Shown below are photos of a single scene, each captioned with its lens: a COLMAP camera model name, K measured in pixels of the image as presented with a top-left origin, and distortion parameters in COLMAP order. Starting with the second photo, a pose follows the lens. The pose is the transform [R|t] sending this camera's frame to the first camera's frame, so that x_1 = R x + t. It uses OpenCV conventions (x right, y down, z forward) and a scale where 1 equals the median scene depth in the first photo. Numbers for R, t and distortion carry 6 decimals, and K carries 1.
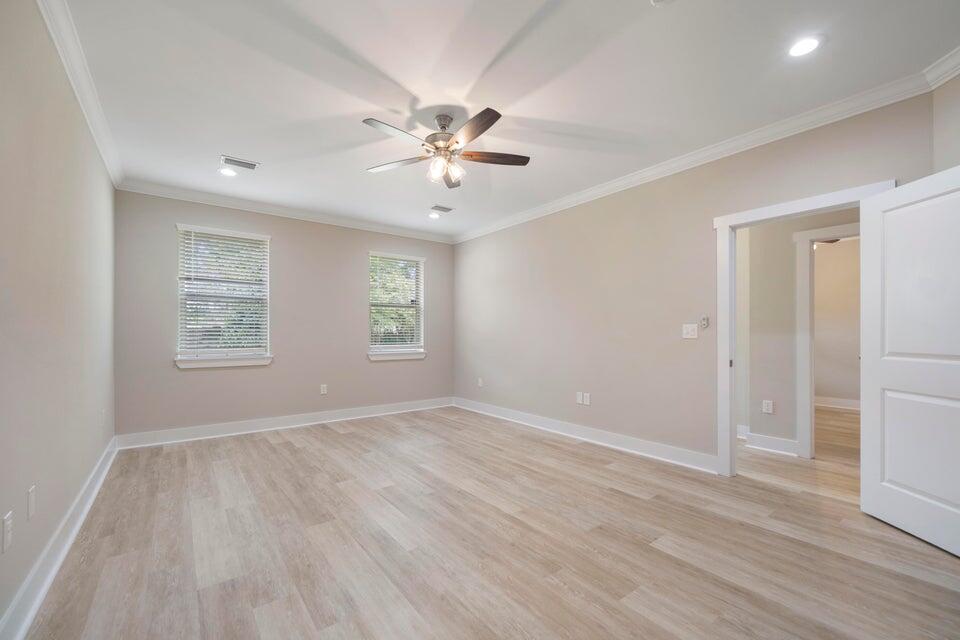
lens RADIAL K [[386.7, 0, 481.4], [0, 386.7, 327.8], [0, 0, 1]] dist [-0.001149, -0.000565]
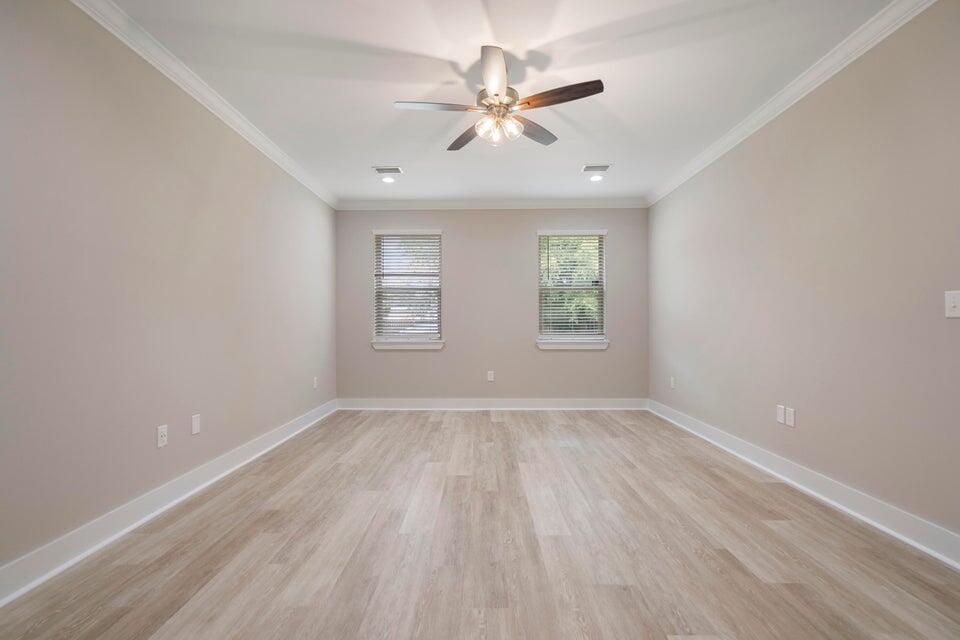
lens RADIAL K [[435.0, 0, 483.0], [0, 435.0, 321.1], [0, 0, 1]] dist [-0.004172, 0.000261]
pose [[0.790685, -0.009274, -0.612153, 0.386511], [0.013042, 0.999914, 0.001698, 0.022550], [0.612085, -0.009326, 0.790737, 0.153324]]
